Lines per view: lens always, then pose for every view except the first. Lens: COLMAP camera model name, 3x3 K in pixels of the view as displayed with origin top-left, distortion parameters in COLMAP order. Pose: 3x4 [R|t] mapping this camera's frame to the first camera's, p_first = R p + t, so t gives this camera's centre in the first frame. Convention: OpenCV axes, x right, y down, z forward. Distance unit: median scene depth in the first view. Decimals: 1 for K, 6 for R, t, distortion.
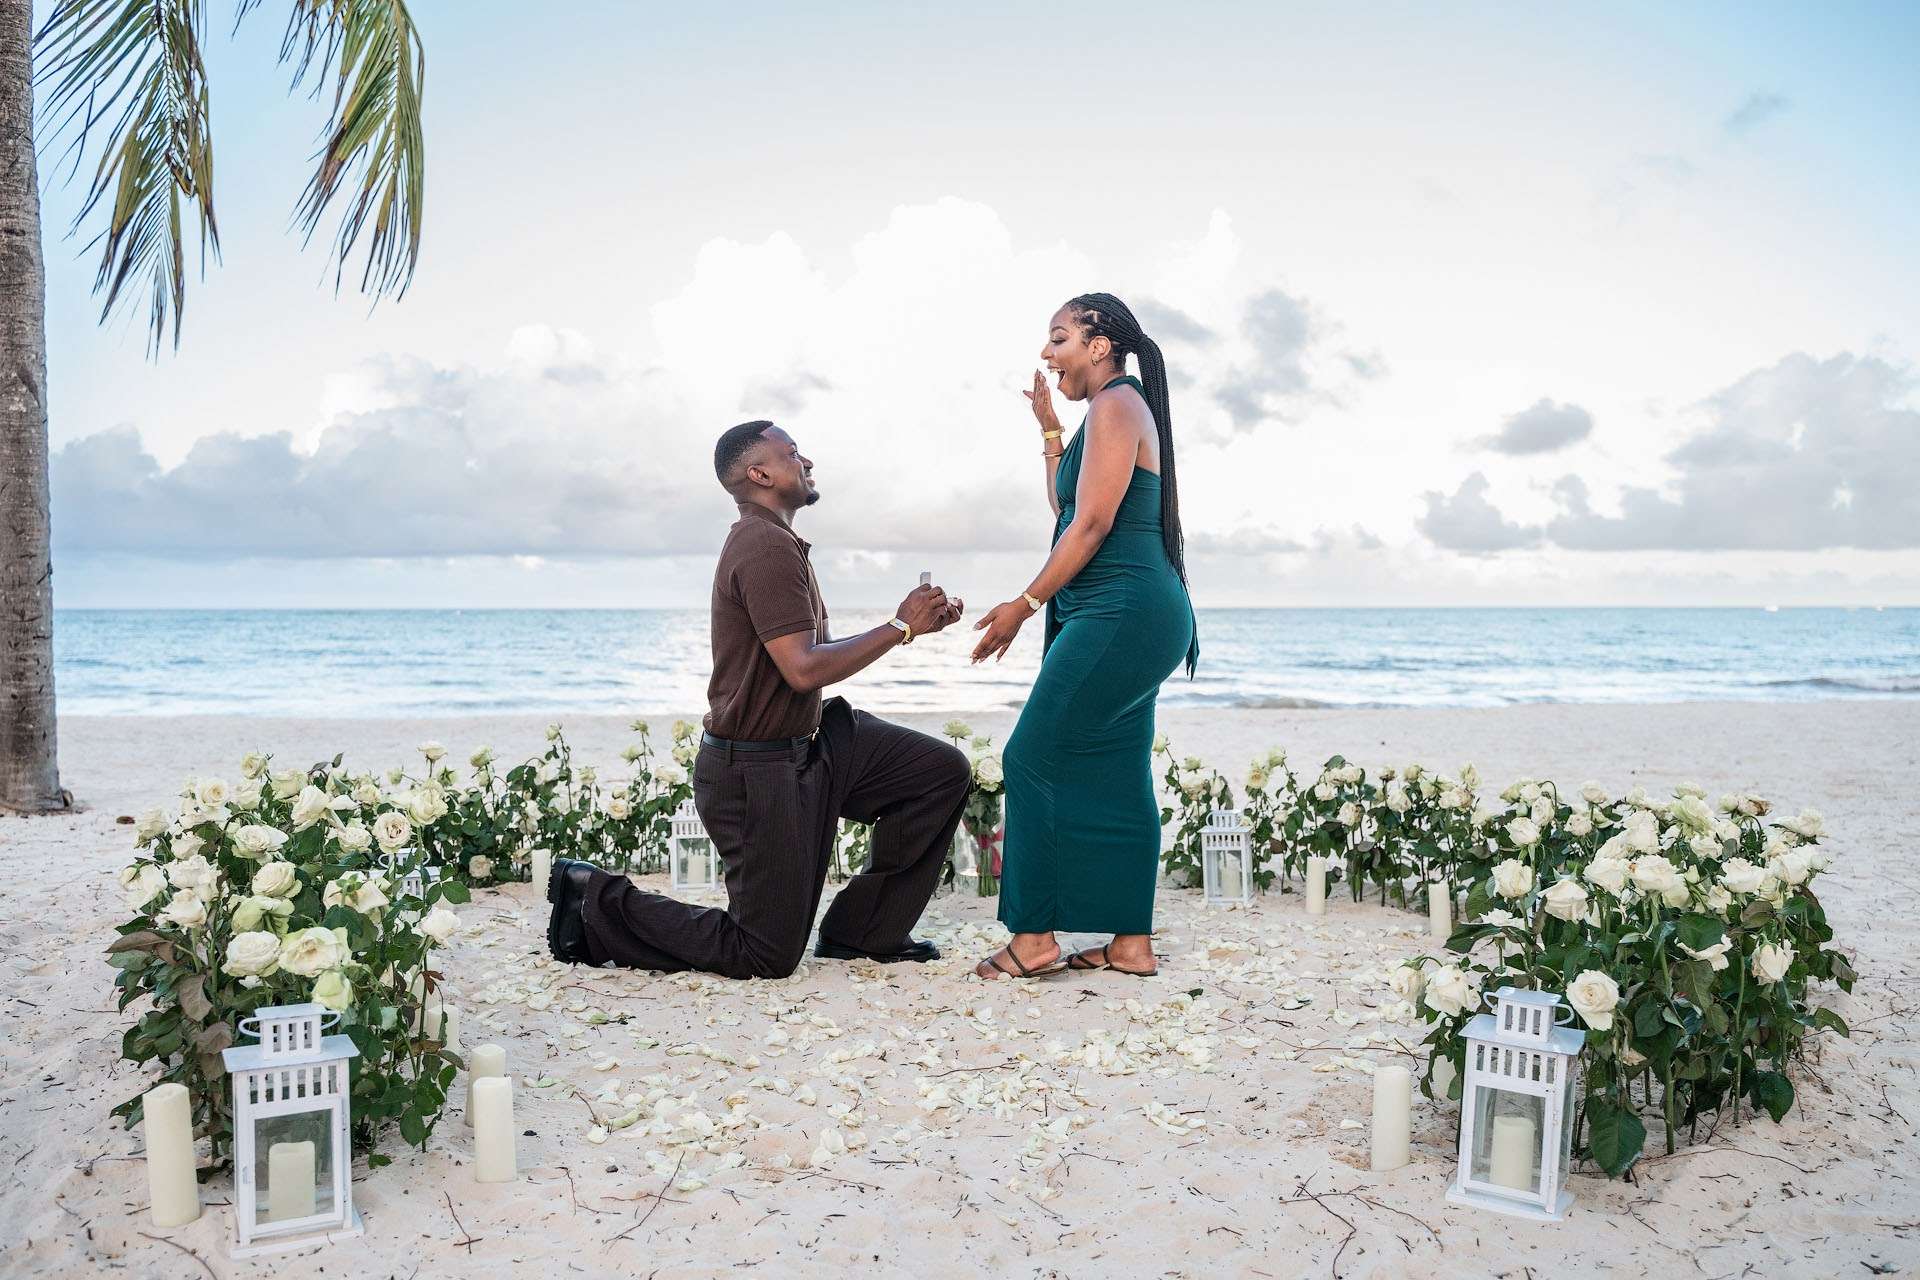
lens RADIAL K [[1508.1, 0, 975.0], [0, 1508.1, 640.8], [0, 0, 1]] dist [-0.002777, -0.007318]
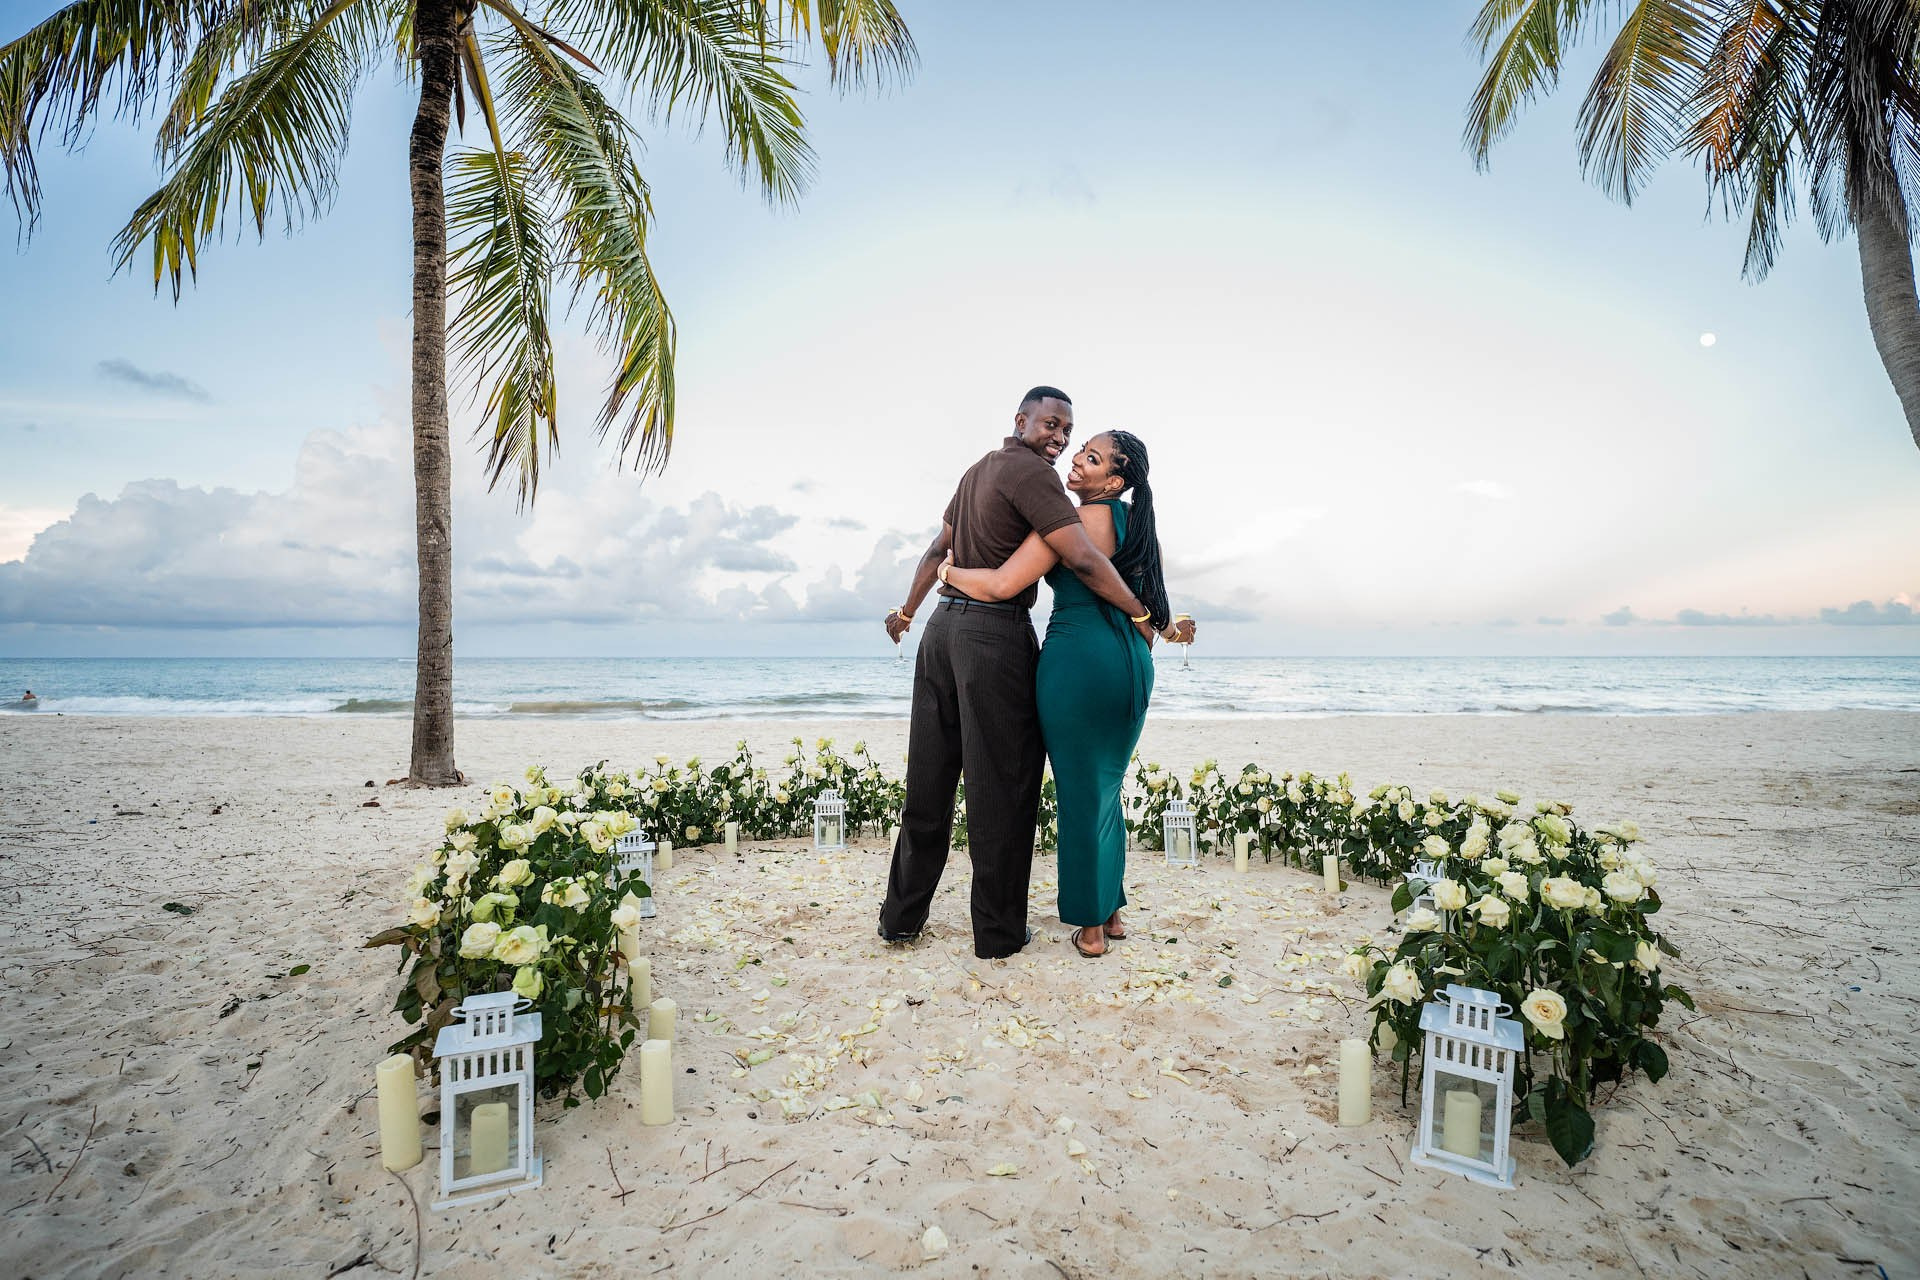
lens RADIAL K [[879.2, 0, 964.7], [0, 879.2, 649.2], [0, 0, 1]] dist [-0.003497, -0.002447]
pose [[0.999012, -0.000253, -0.044432, -0.008933], [-0.001141, 0.999508, -0.031359, -0.011545], [0.044418, 0.031379, 0.998520, 0.110174]]
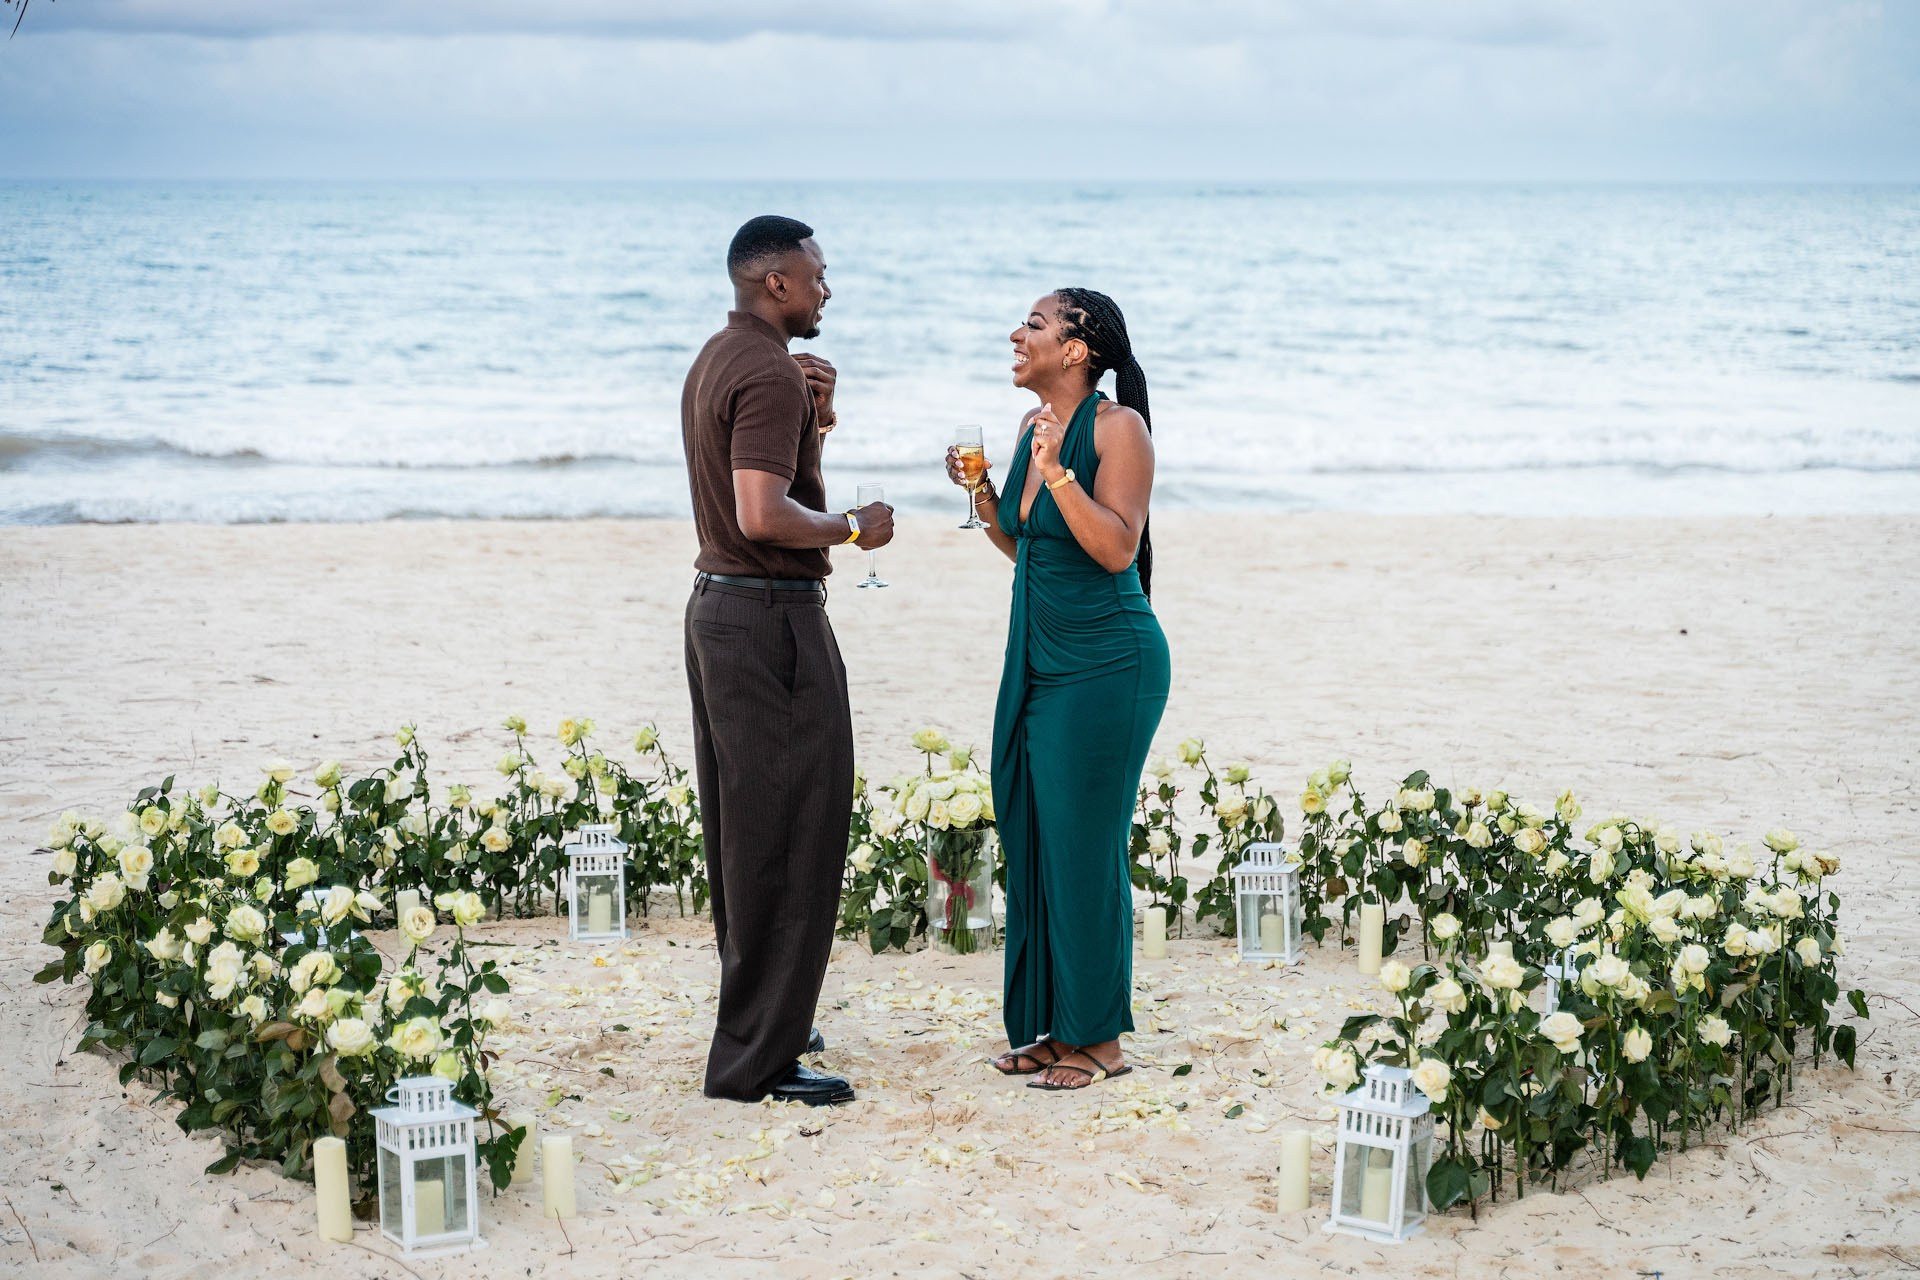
lens RADIAL K [[3287.4, 0, 954.7], [0, 3287.4, 641.6], [0, 0, 1]] dist [-0.013116, -0.000037]
pose [[0.999997, 0.000827, -0.002151, 0.004594], [-0.000606, 0.994903, 0.100837, -0.173460], [0.002223, -0.100835, 0.994901, -0.737532]]
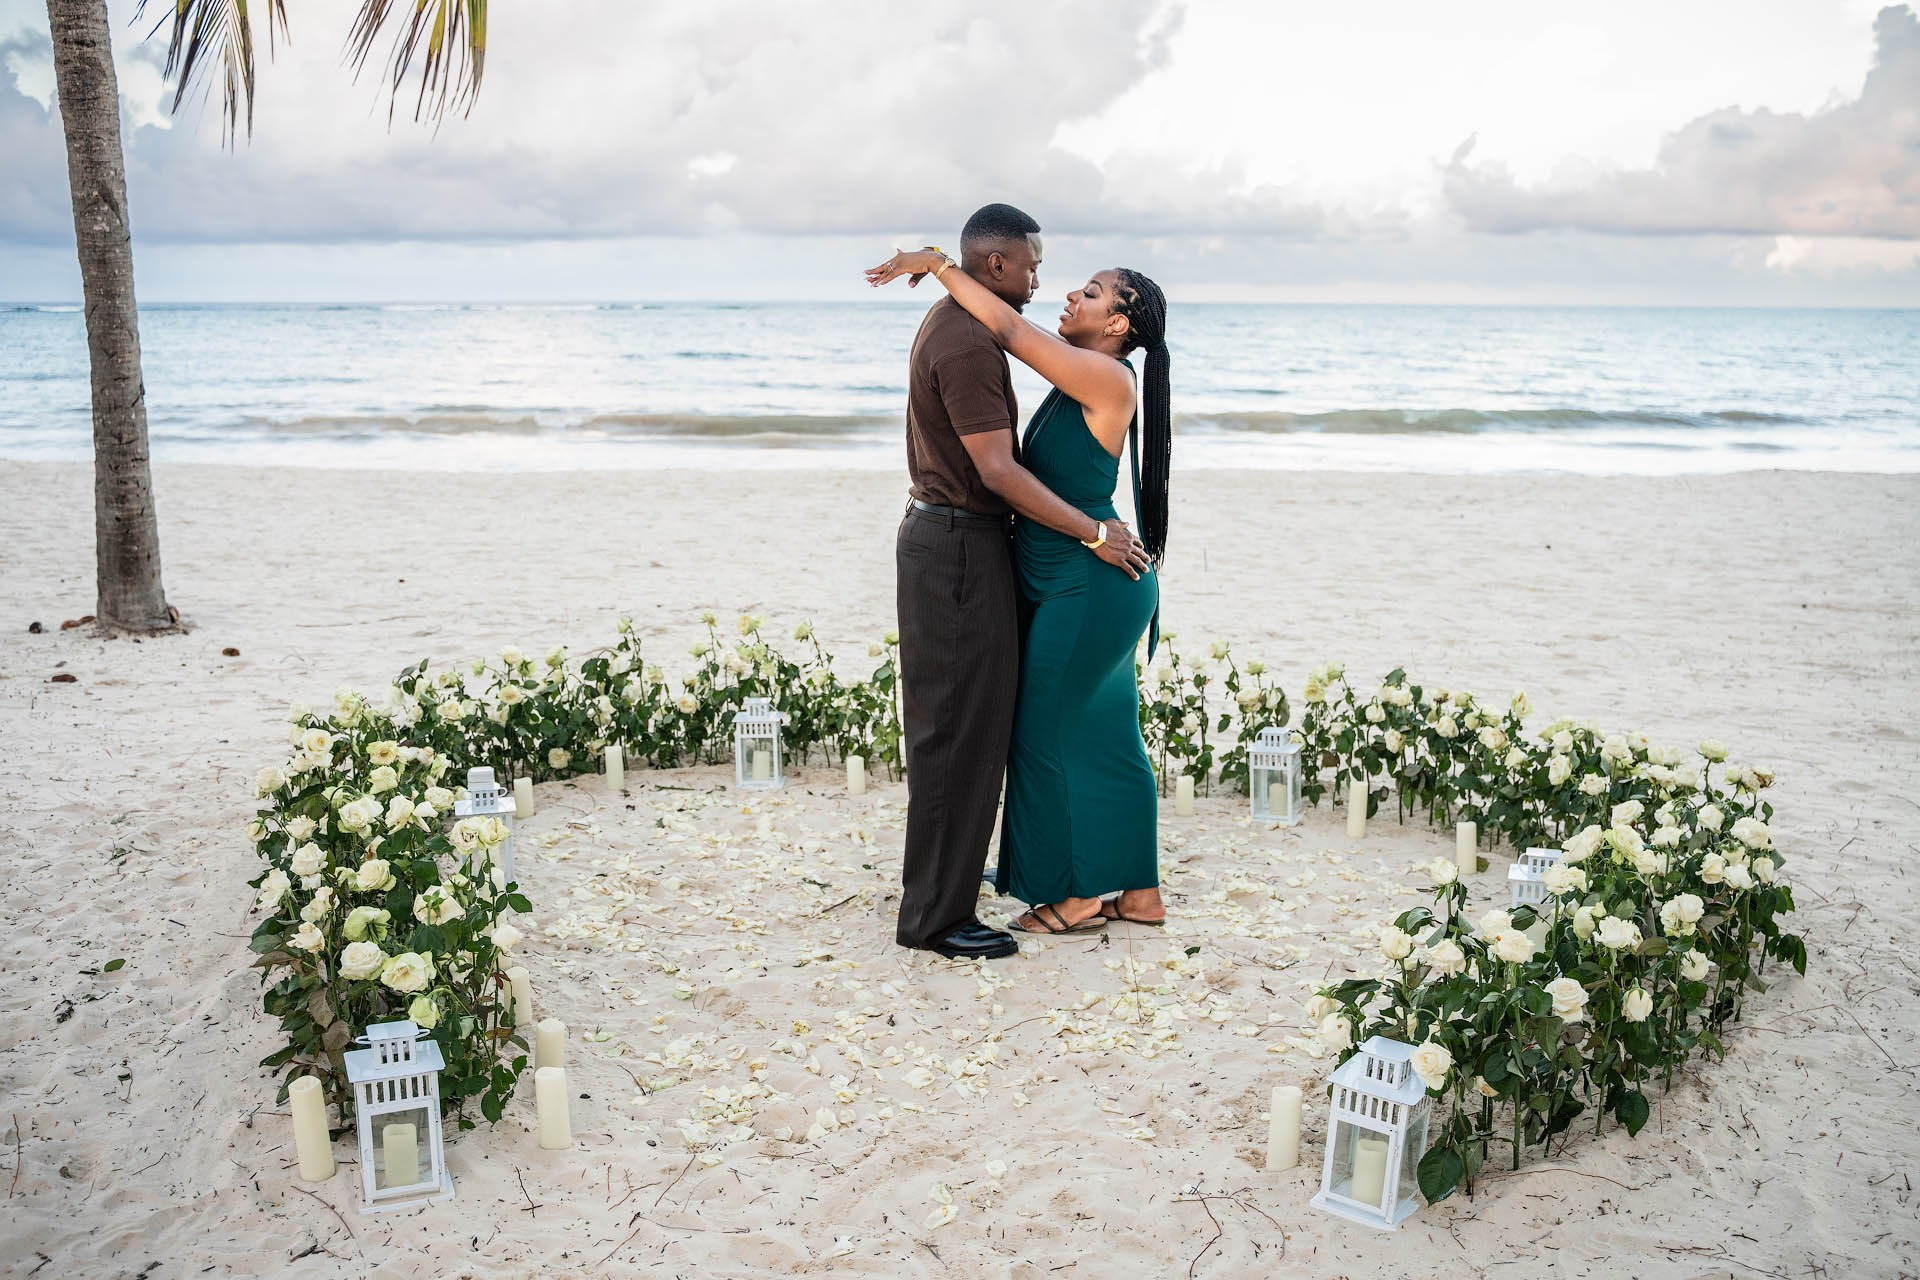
lens RADIAL K [[1712.7, 0, 964.4], [0, 1712.7, 634.6], [0, 0, 1]] dist [-0.084762, 0.099638]
pose [[0.995330, 0.020916, -0.094234, 0.066847], [-0.005704, 0.987280, 0.158888, -0.132321], [0.096358, -0.157608, 0.982789, -0.133447]]
